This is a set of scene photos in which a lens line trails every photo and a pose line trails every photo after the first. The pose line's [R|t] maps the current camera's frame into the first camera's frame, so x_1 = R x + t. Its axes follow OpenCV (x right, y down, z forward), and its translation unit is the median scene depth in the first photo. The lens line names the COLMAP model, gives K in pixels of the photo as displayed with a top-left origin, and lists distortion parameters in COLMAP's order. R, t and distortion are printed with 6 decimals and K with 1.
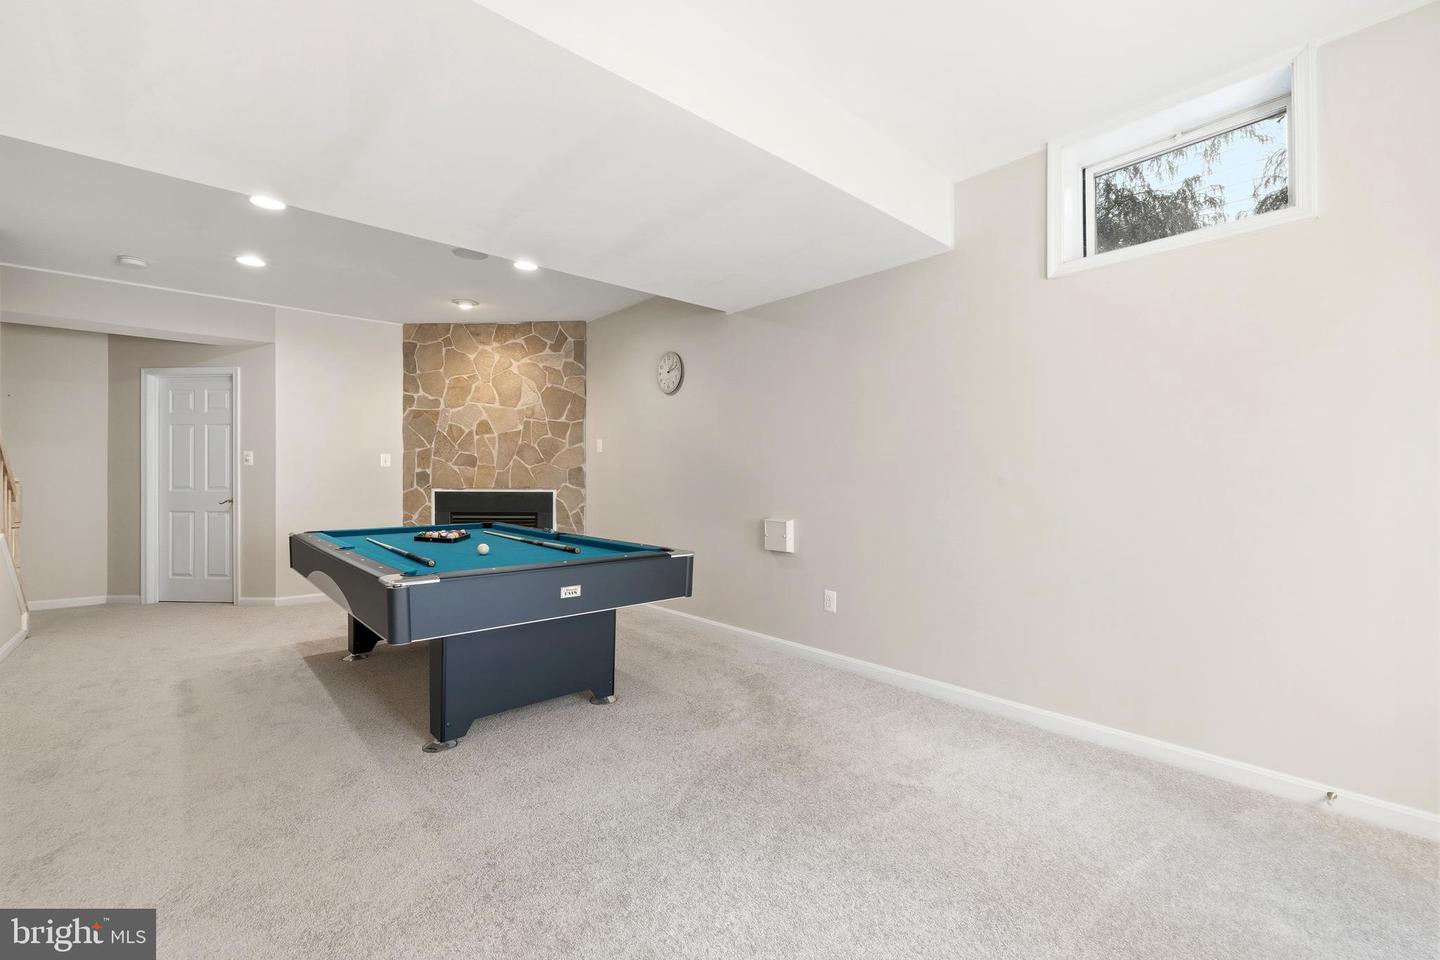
lens RADIAL K [[606.3, 0, 709.0], [0, 606.3, 483.1], [0, 0, 1]] dist [0.000215, -0.000040]
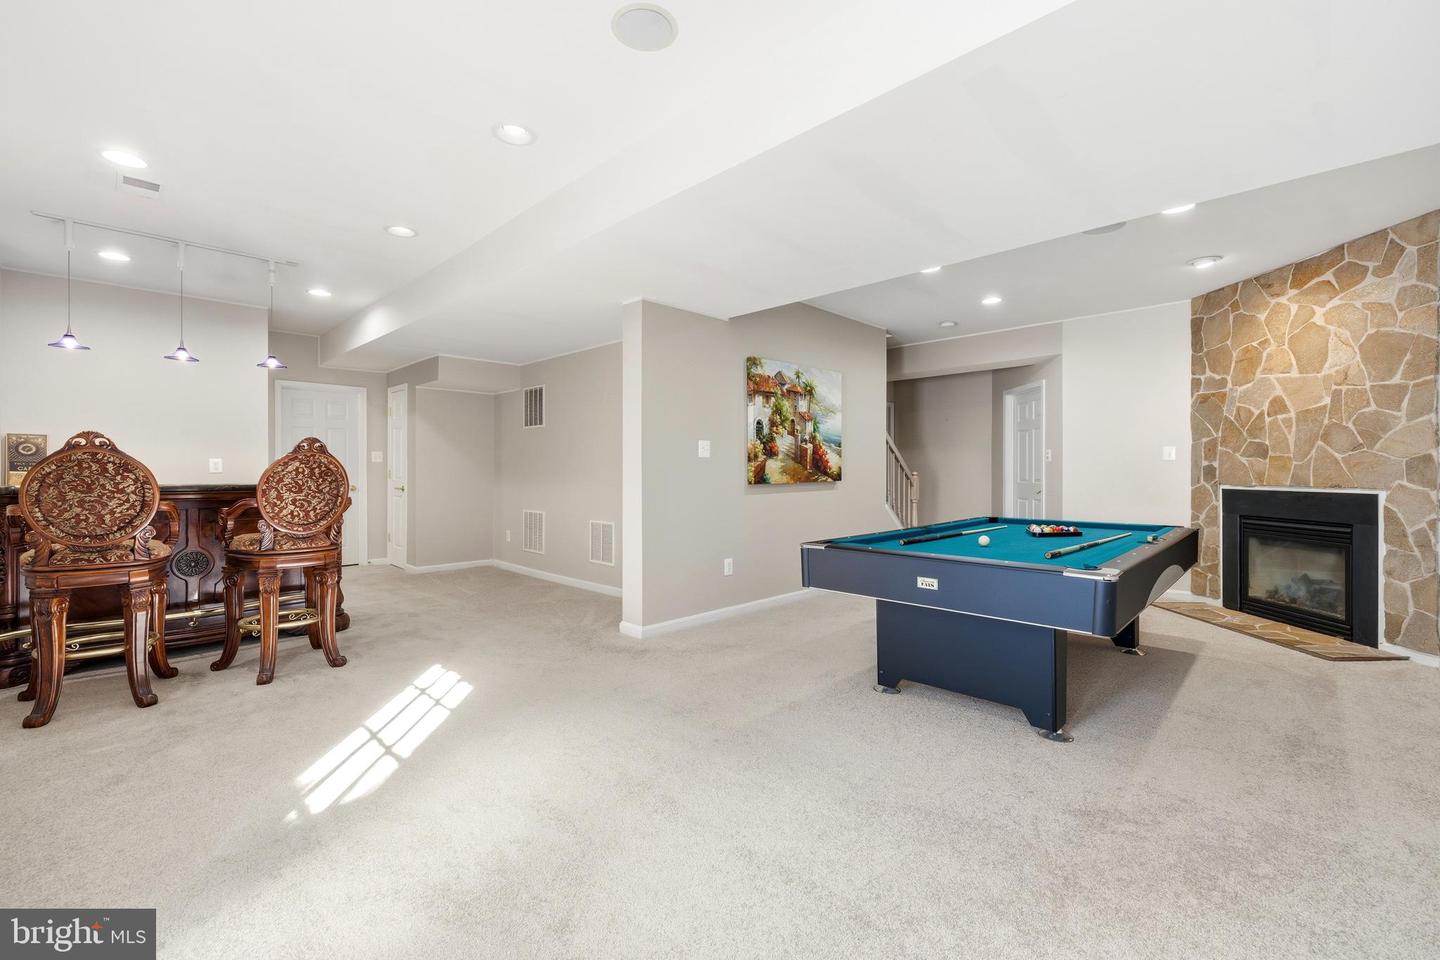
lens RADIAL K [[606.3, 0, 707.0], [0, 606.3, 471.1], [0, 0, 1]] dist [0.000215, -0.000040]
pose [[0.058828, -0.001973, -0.998266, 0.344096], [-0.006683, 0.999975, -0.002370, -0.003669], [0.998246, 0.006811, 0.058813, 0.244824]]
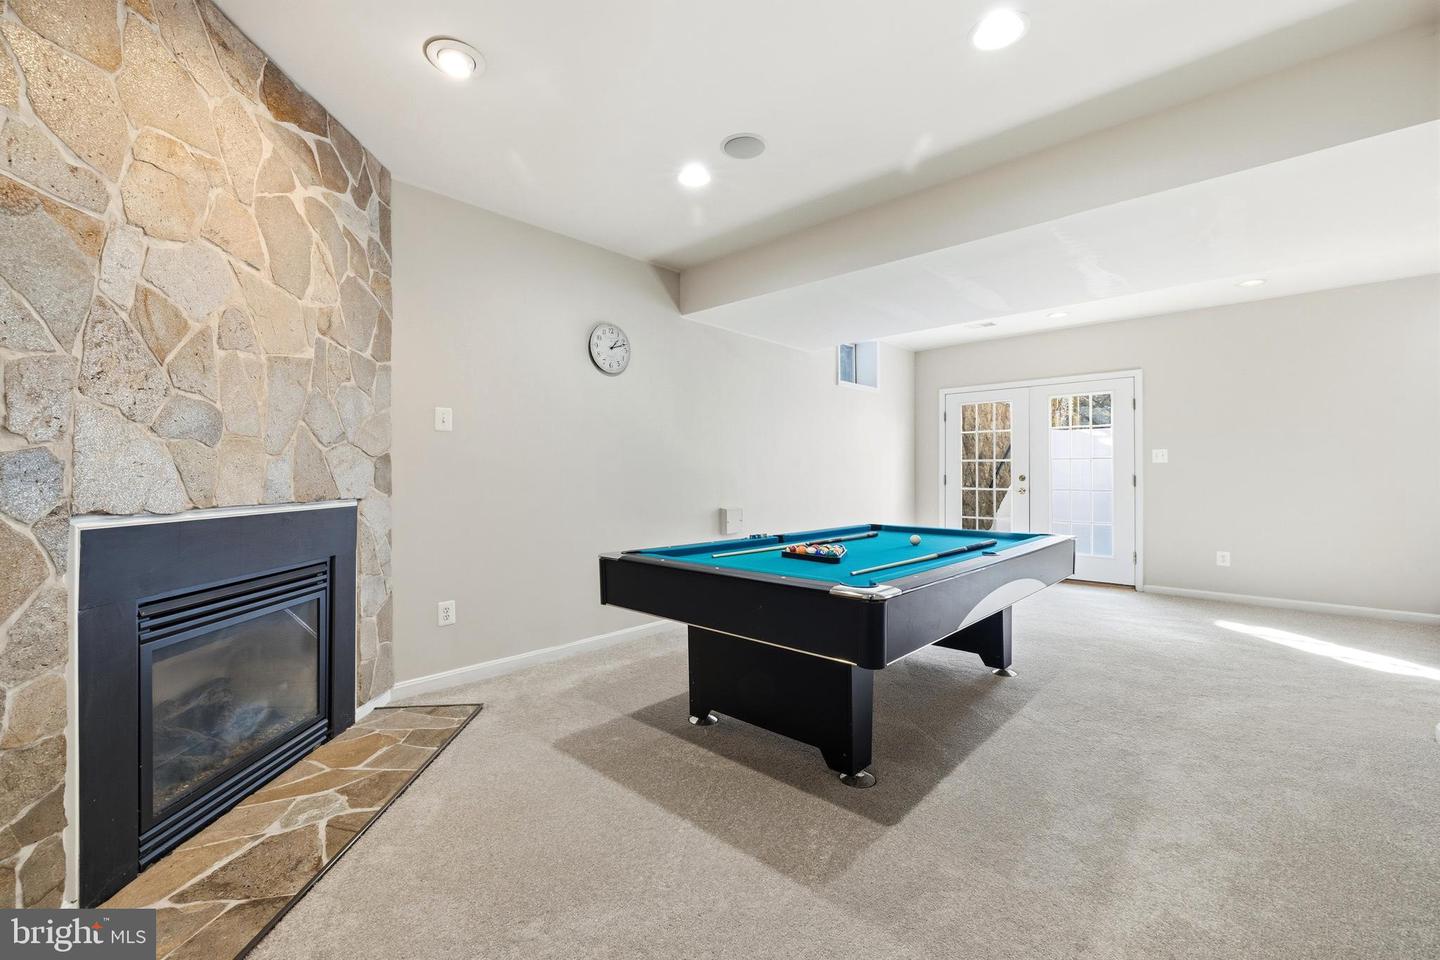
lens RADIAL K [[606.3, 0, 722.6], [0, 606.3, 473.5], [0, 0, 1]] dist [0.000215, -0.000040]
pose [[-0.111981, 0.002358, 0.993708, -0.744322], [0.004737, 0.999987, -0.001839, -0.008341], [-0.993699, 0.004501, -0.111990, 0.768222]]
